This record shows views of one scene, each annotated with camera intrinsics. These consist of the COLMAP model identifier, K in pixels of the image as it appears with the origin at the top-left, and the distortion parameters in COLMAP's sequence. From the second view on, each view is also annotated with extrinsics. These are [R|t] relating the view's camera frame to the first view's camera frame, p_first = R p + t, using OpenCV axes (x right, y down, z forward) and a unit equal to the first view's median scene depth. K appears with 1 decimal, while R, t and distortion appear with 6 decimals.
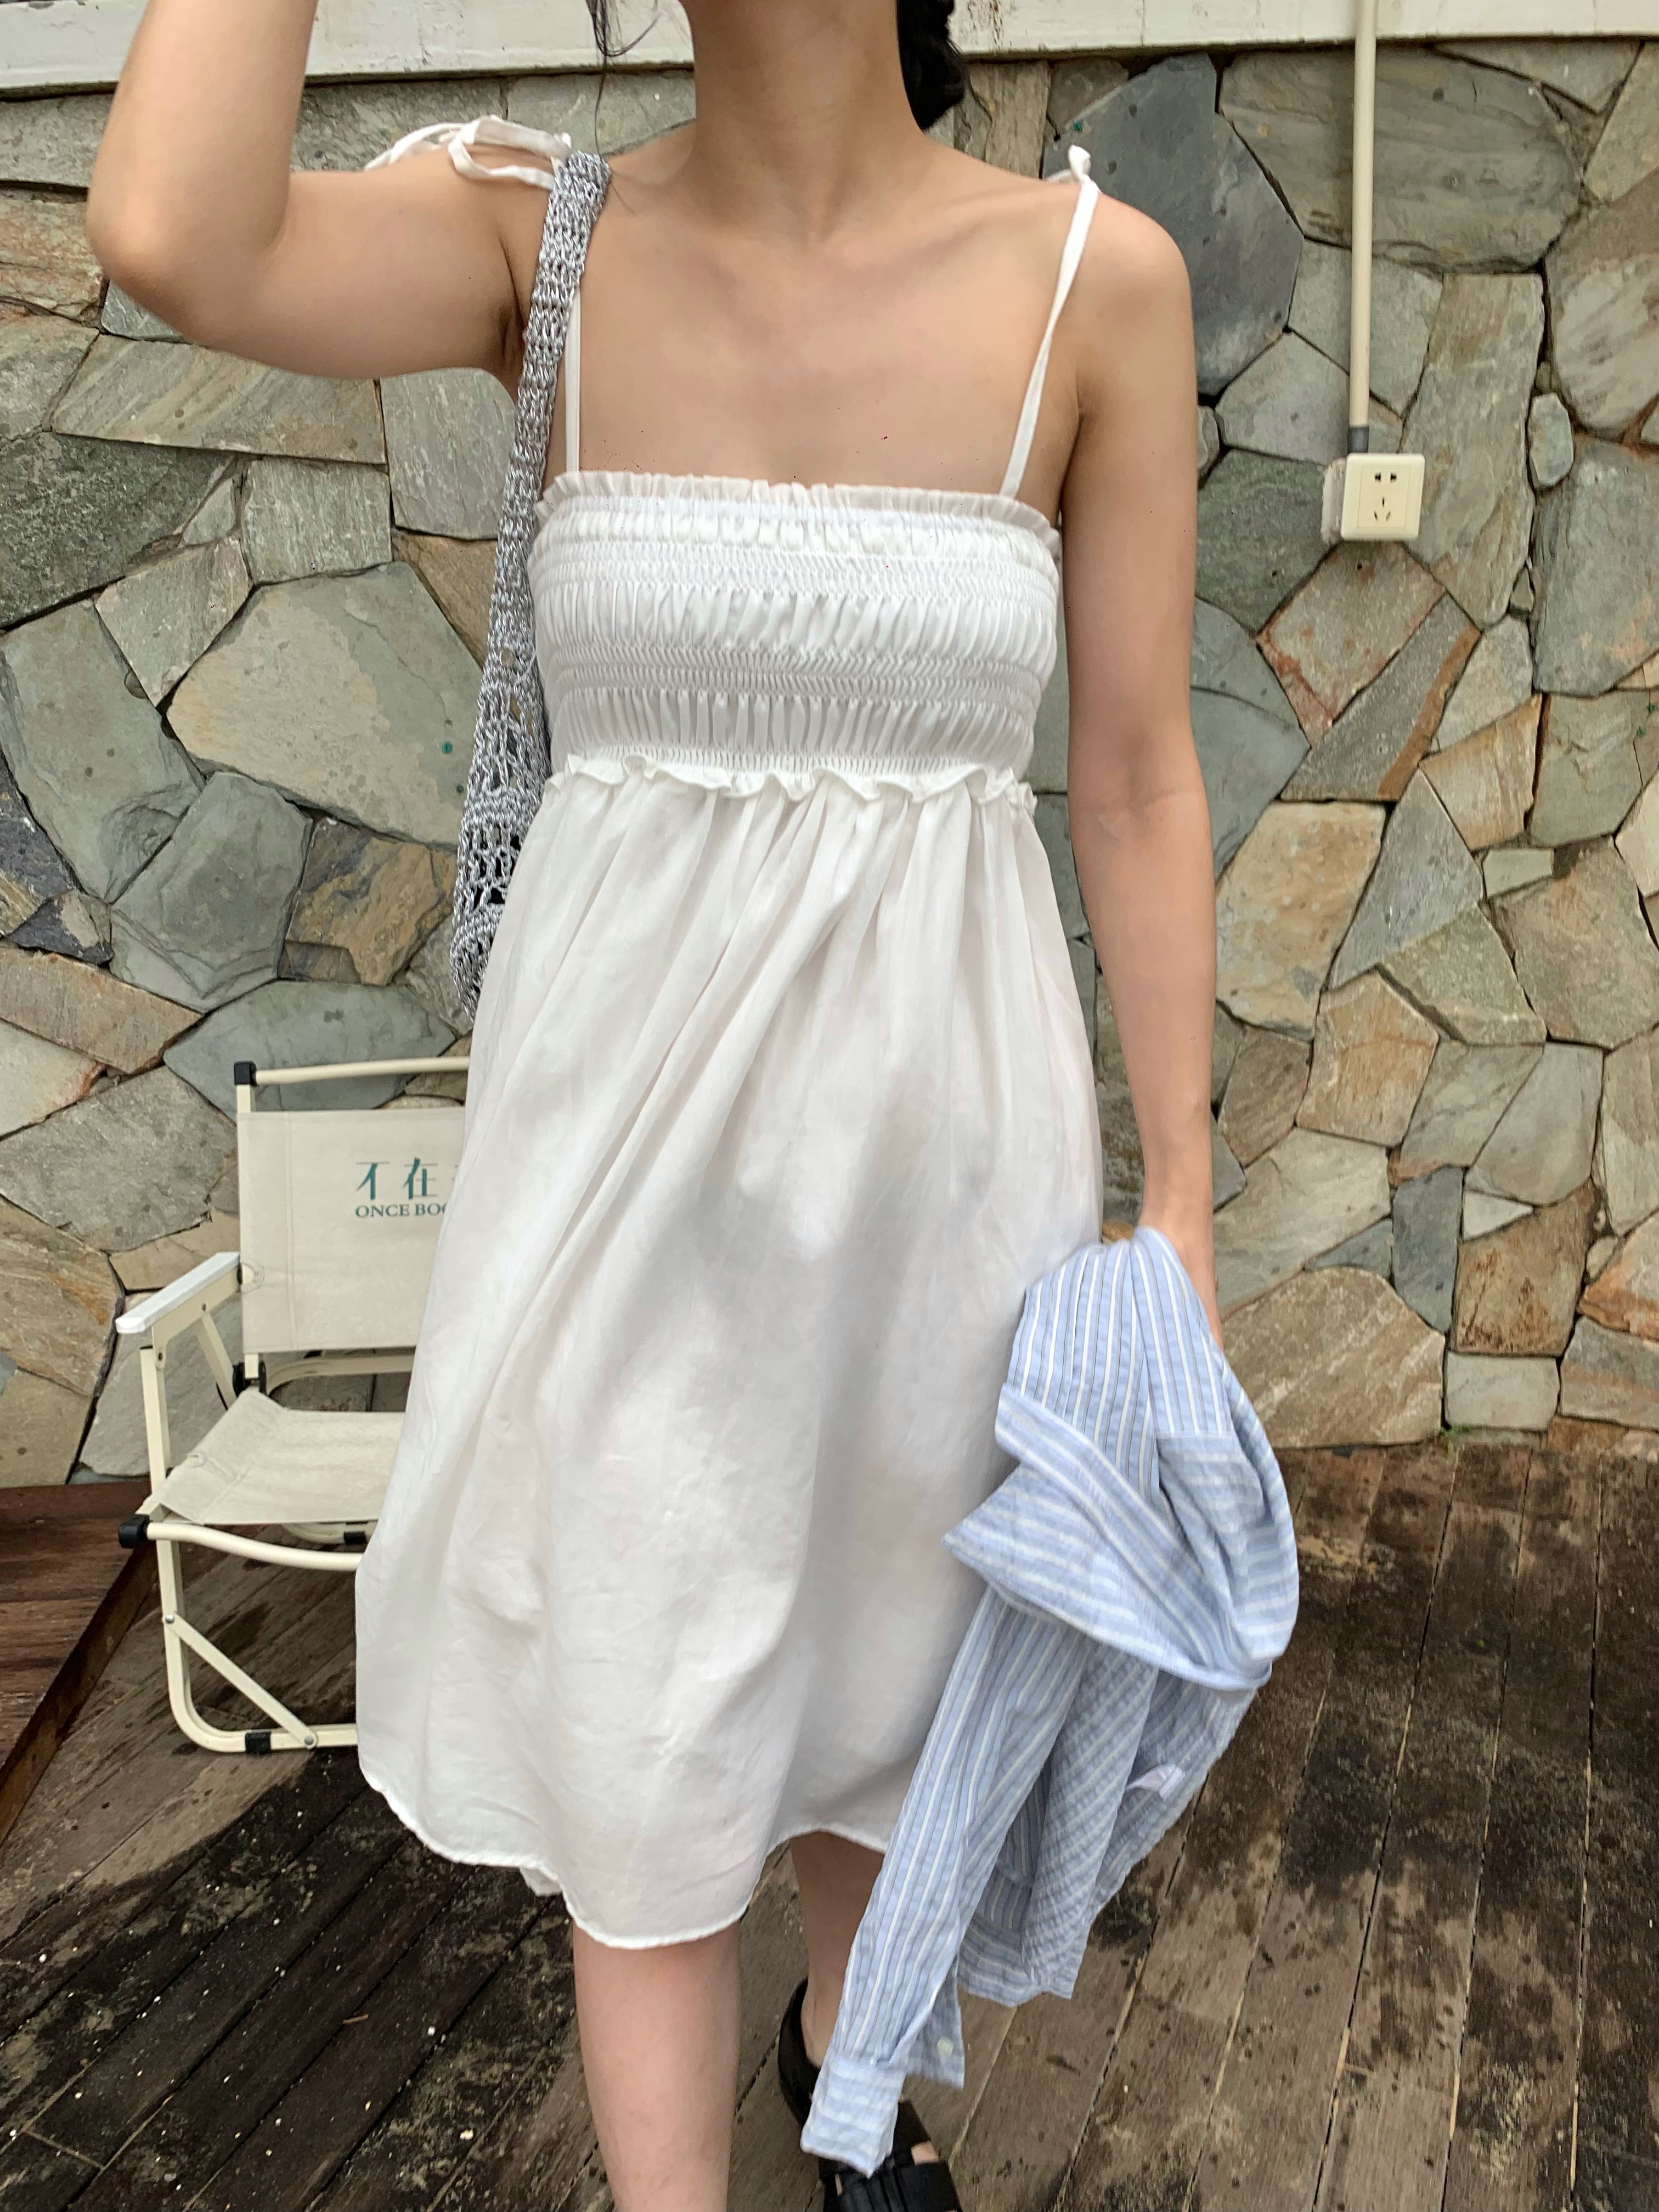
lens RADIAL K [[1804.1, 0, 899.6], [0, 1804.1, 1119.3], [0, 0, 1]] dist [-0.004041, -0.005600]
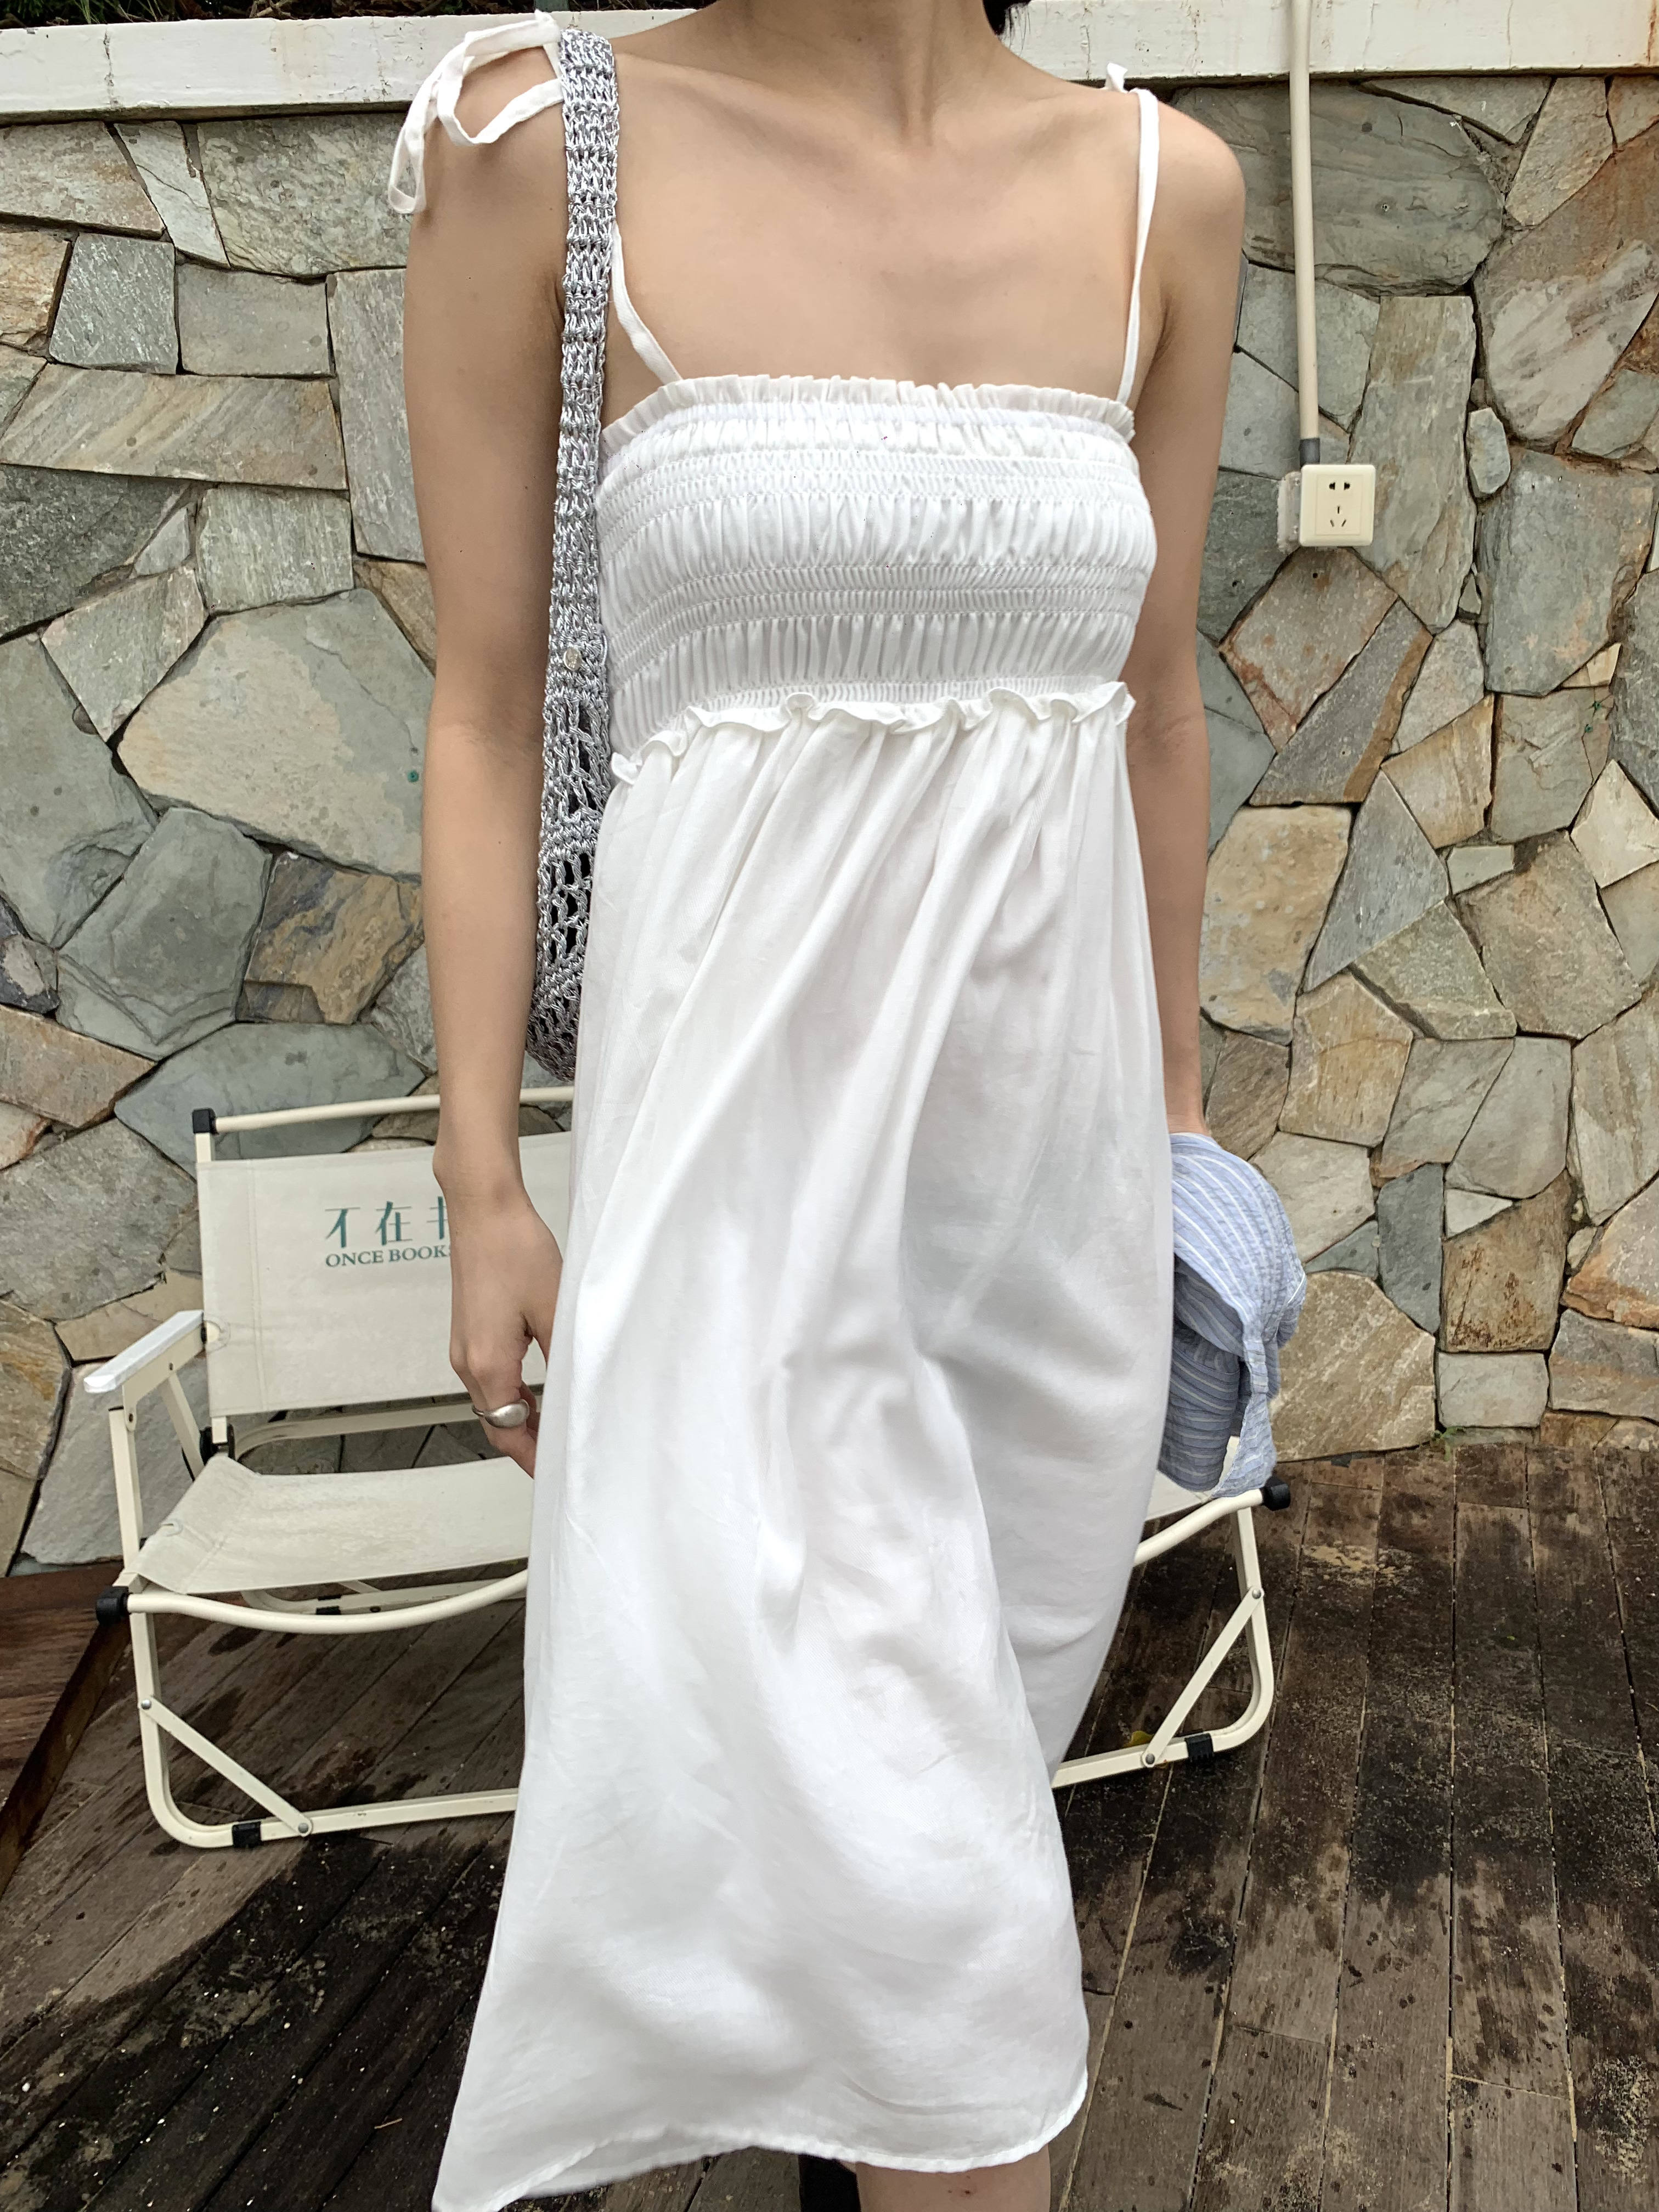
lens RADIAL K [[1783.3, 0, 875.3], [0, 1783.3, 1092.6], [0, 0, 1]] dist [-0.008934, 0.000353]
pose [[0.995728, -0.043928, 0.081219, -0.087882], [0.050136, 0.995843, -0.076045, 0.050077], [-0.077541, 0.079792, 0.993791, 0.037382]]
